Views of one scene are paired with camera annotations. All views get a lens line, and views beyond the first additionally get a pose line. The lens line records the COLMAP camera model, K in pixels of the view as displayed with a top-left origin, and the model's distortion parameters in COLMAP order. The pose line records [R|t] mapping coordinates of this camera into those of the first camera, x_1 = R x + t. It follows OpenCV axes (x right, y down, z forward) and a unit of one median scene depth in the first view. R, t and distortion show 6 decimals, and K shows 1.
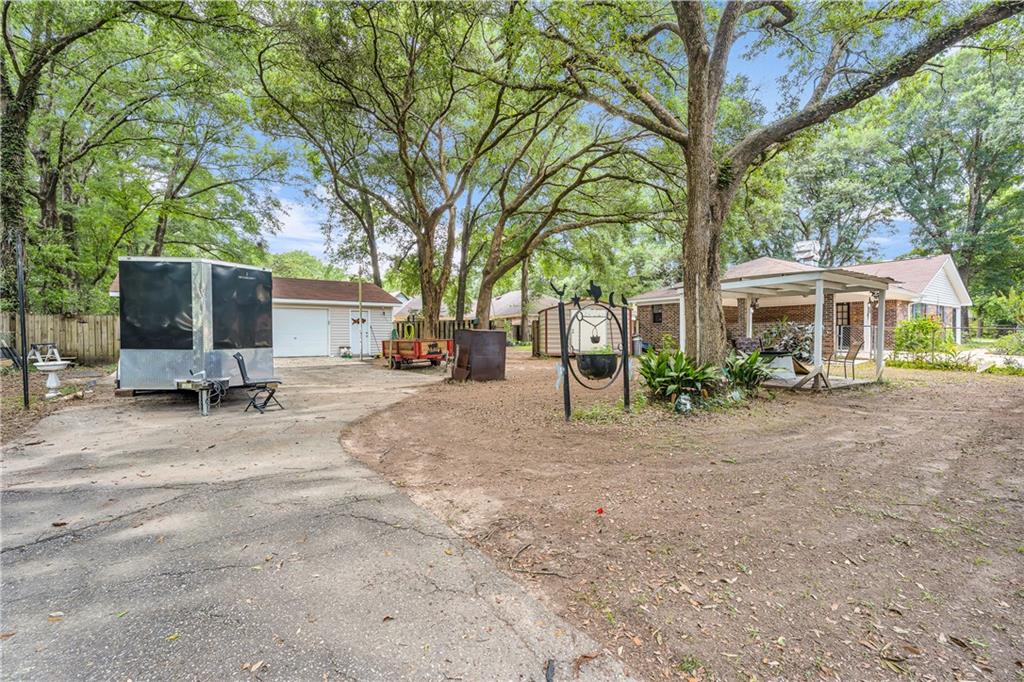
lens RADIAL K [[467.5, 0, 515.0], [0, 467.5, 334.4], [0, 0, 1]] dist [0.004500, 0.000503]
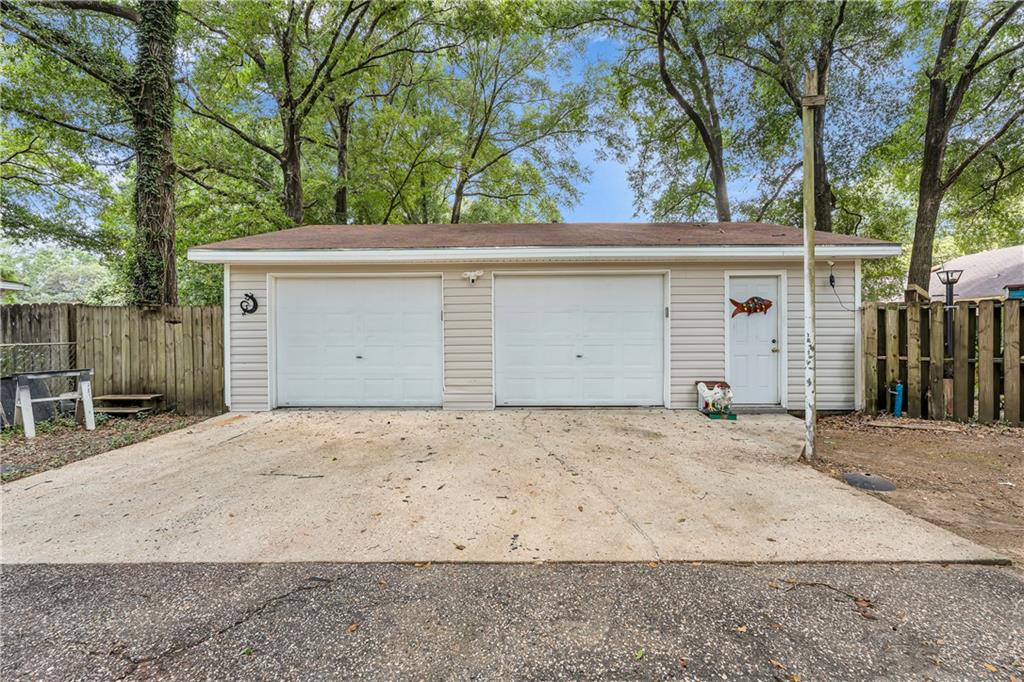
lens RADIAL K [[467.5, 0, 515.0], [0, 467.5, 334.4], [0, 0, 1]] dist [0.004500, 0.000503]
pose [[0.812780, -0.001058, -0.582570, -0.282073], [0.003502, 0.999989, 0.003069, -0.010128], [0.582561, -0.004534, 0.812774, 0.637999]]
